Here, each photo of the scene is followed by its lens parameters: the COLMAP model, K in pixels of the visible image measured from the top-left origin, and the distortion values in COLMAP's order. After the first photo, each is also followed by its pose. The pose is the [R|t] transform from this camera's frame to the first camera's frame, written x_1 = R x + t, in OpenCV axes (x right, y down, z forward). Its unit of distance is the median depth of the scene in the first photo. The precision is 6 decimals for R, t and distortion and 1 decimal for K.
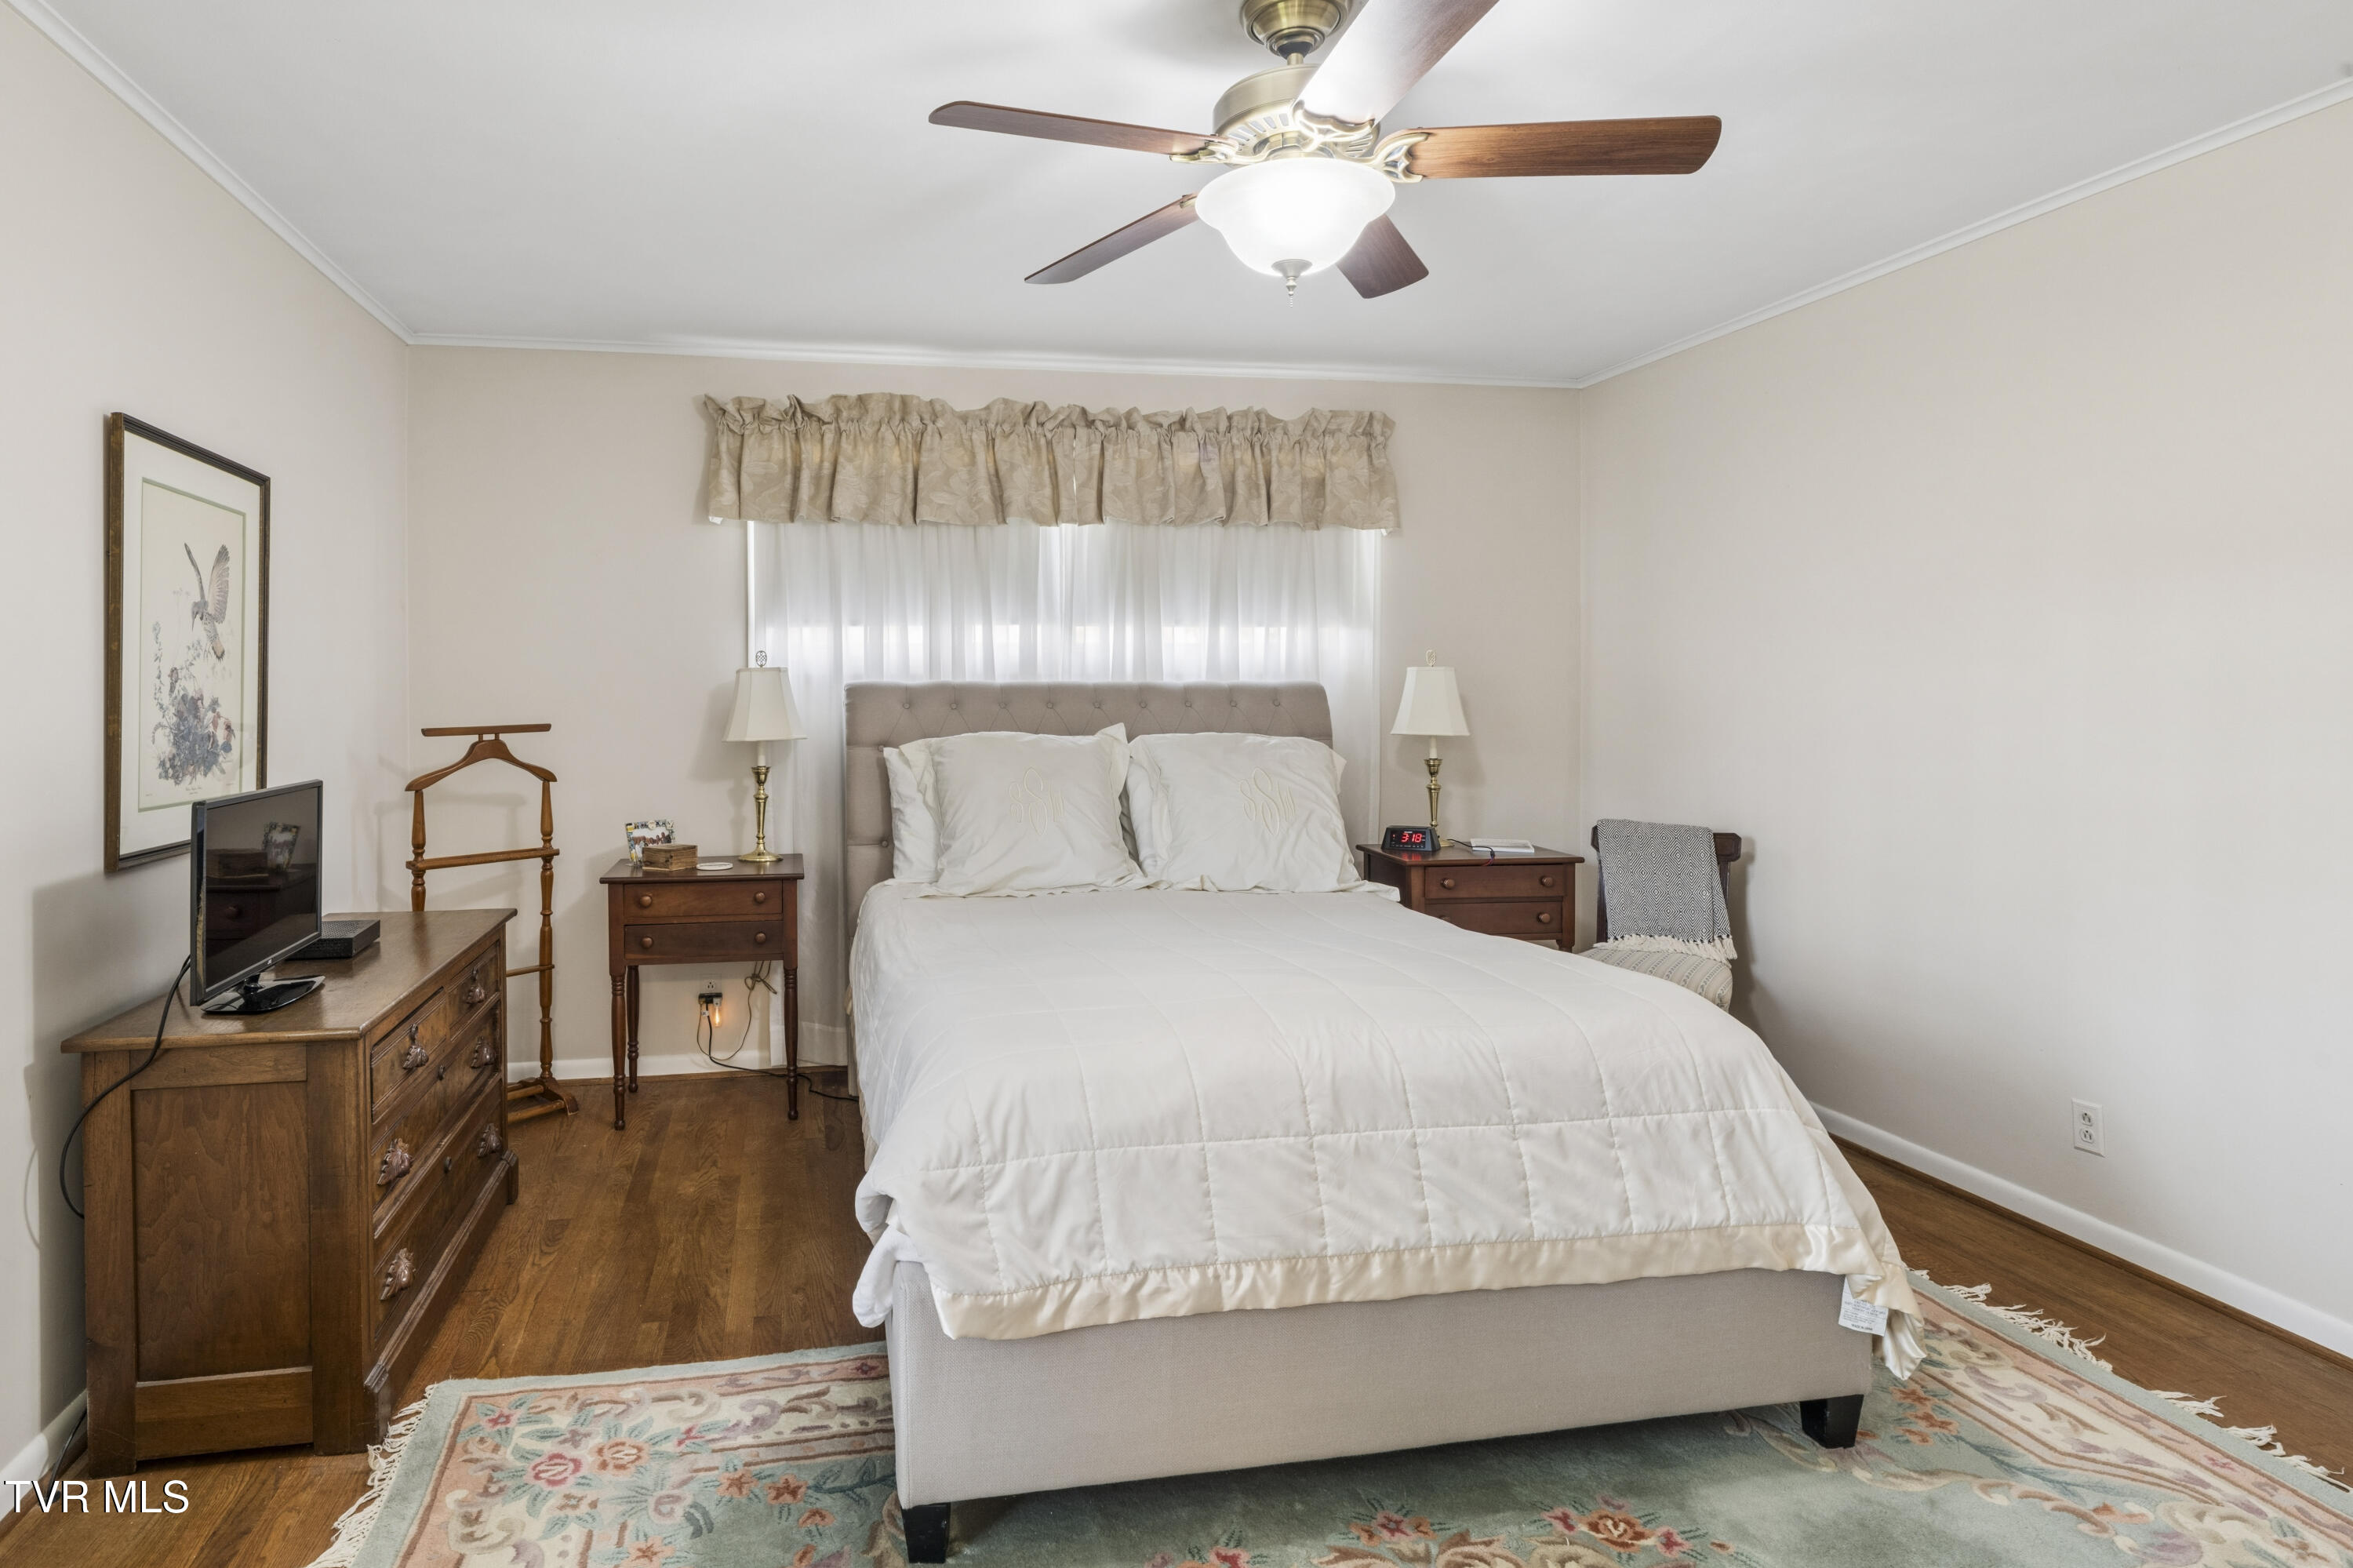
lens RADIAL K [[1231.8, 0, 1176.5], [0, 1231.8, 686.3], [0, 0, 1]] dist [-0.001187, 0.000407]
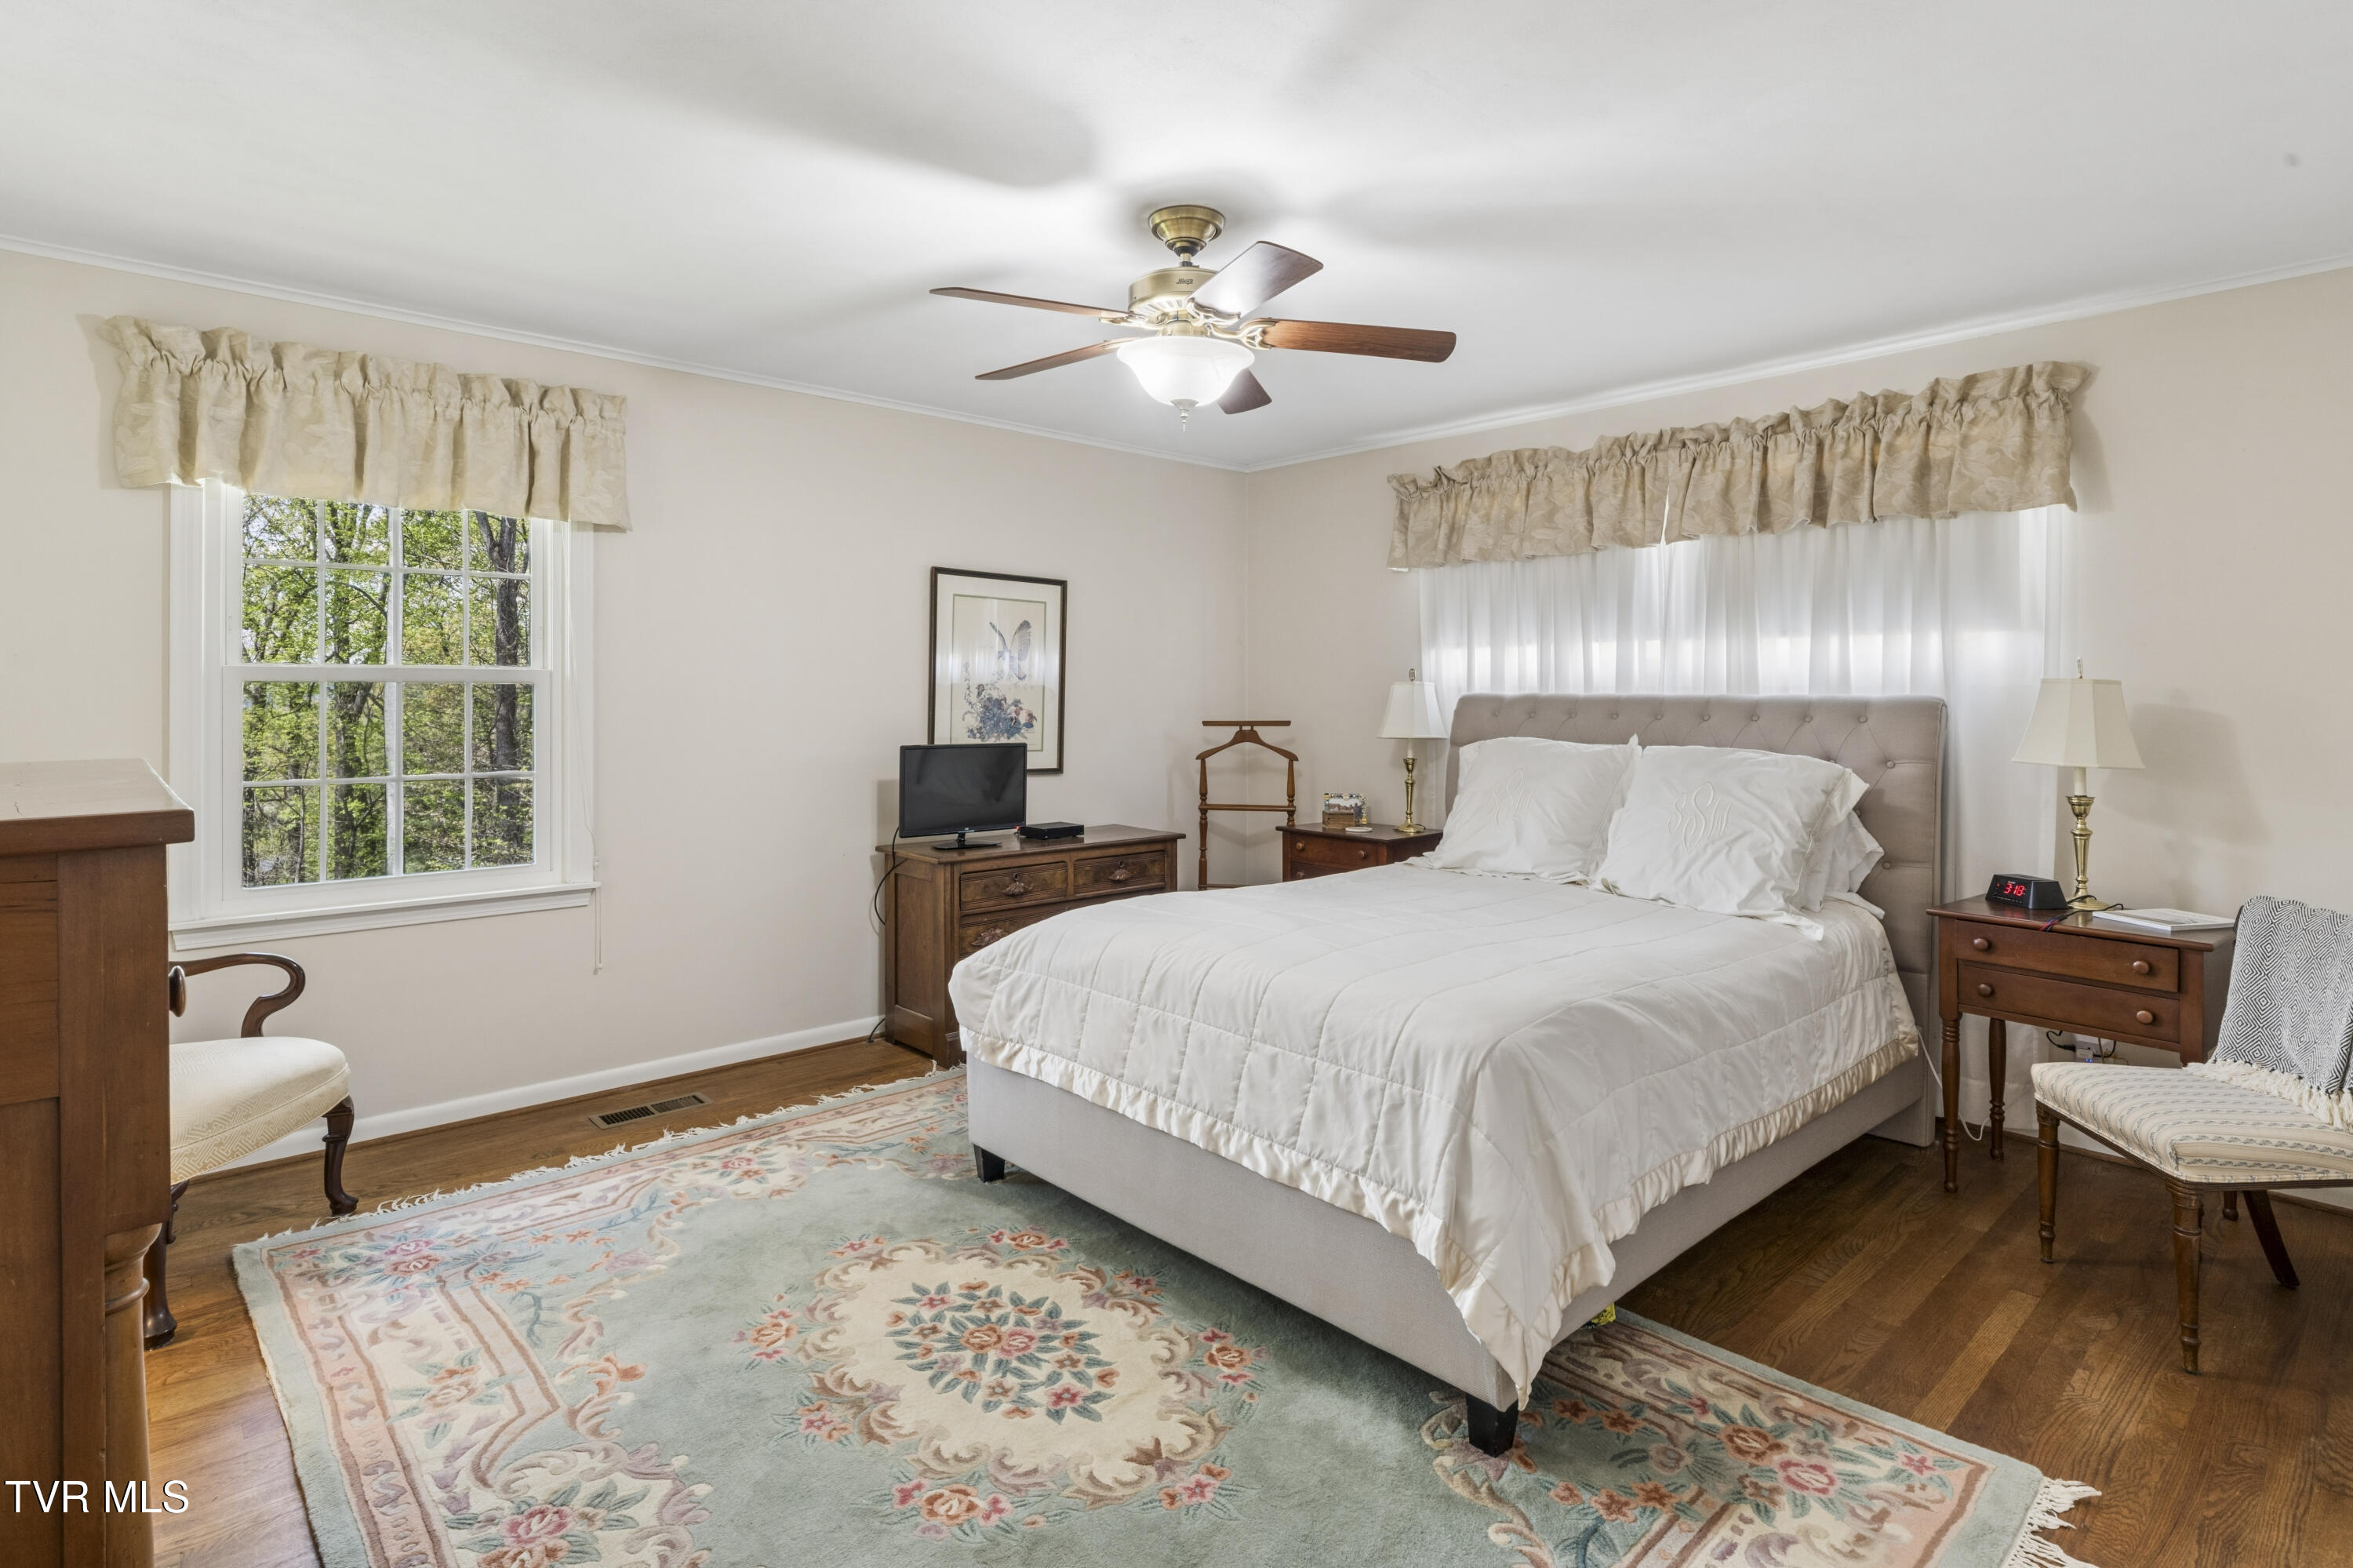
lens RADIAL K [[1194.4, 0, 1177.0], [0, 1194.4, 686.3], [0, 0, 1]] dist [0.005670, -0.000131]
pose [[0.541648, 0.001874, -0.840604, 0.570519], [-0.008281, 0.999961, -0.003106, -0.004572], [0.840565, 0.008643, 0.541642, 0.112840]]
